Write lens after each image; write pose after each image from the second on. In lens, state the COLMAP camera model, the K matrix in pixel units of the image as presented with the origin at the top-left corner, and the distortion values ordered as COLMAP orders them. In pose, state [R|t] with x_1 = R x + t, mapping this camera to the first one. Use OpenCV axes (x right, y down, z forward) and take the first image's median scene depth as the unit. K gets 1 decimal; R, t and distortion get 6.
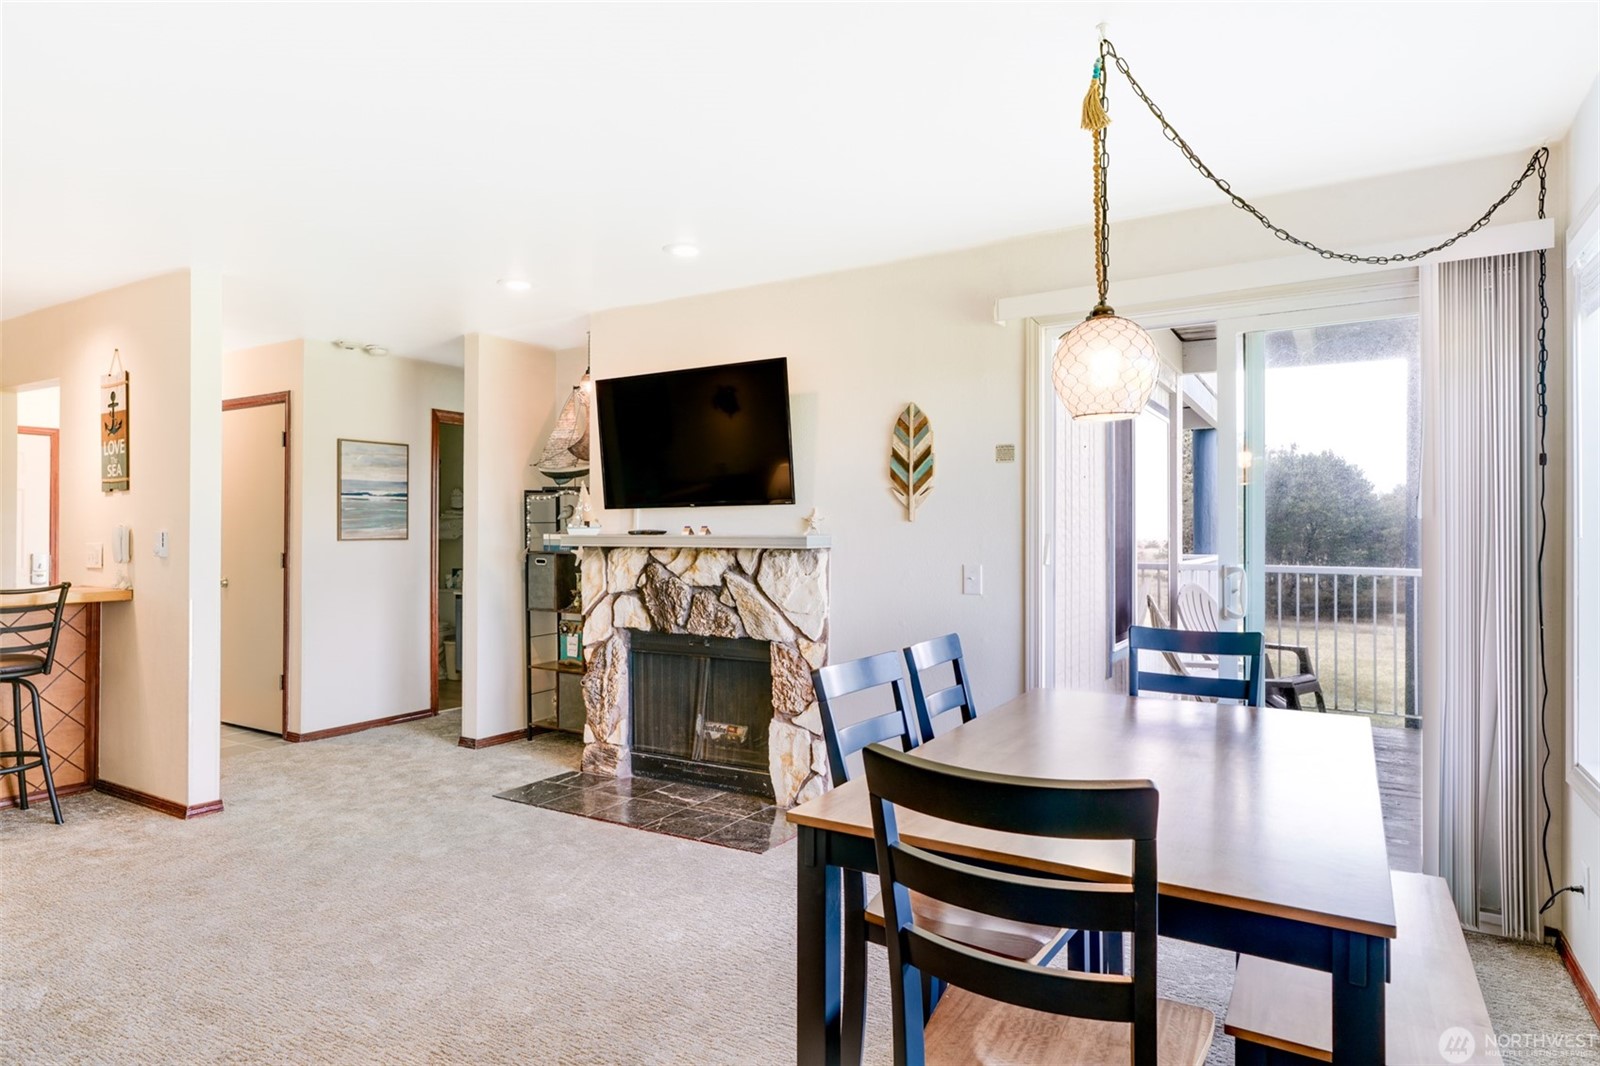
lens RADIAL K [[802.4, 0, 800.0], [0, 802.4, 533.0], [0, 0, 1]] dist [-0.004029, 0.002140]
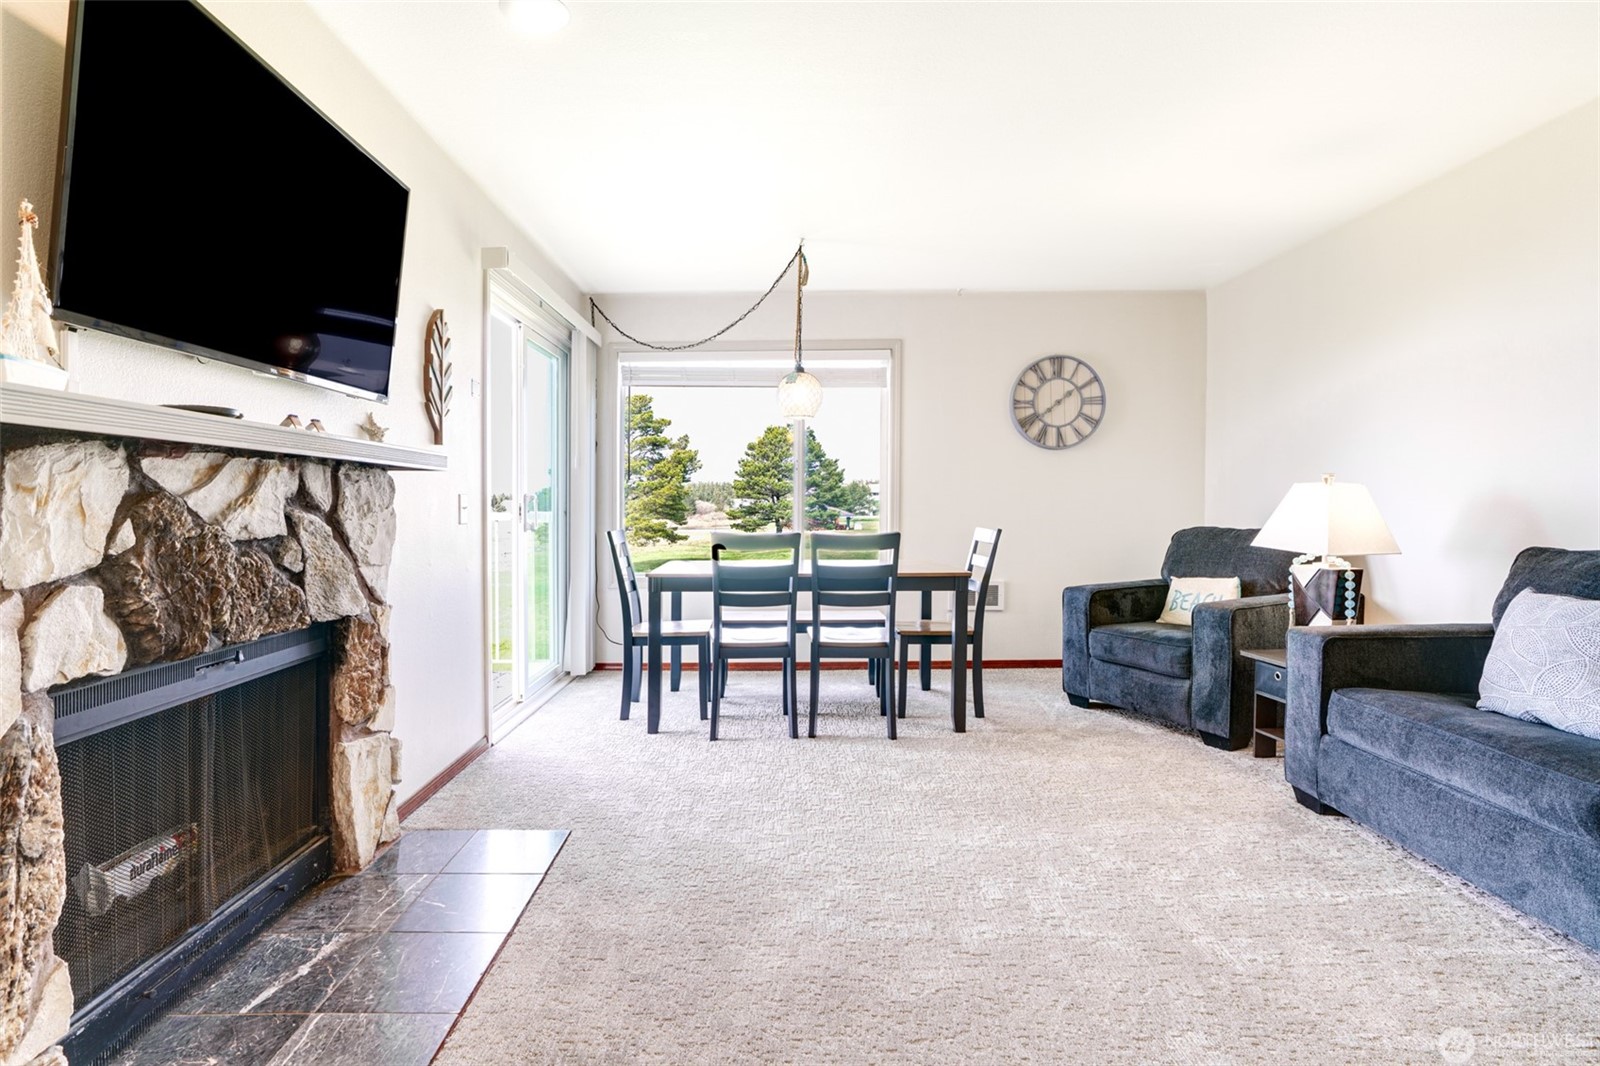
lens RADIAL K [[802.4, 0, 800.0], [0, 802.4, 533.0], [0, 0, 1]] dist [-0.004029, 0.002140]
pose [[-0.507644, -0.032409, 0.860957, -0.708223], [-0.000908, 0.999312, 0.037082, 0.044745], [-0.861566, 0.018043, -0.507325, 0.965431]]
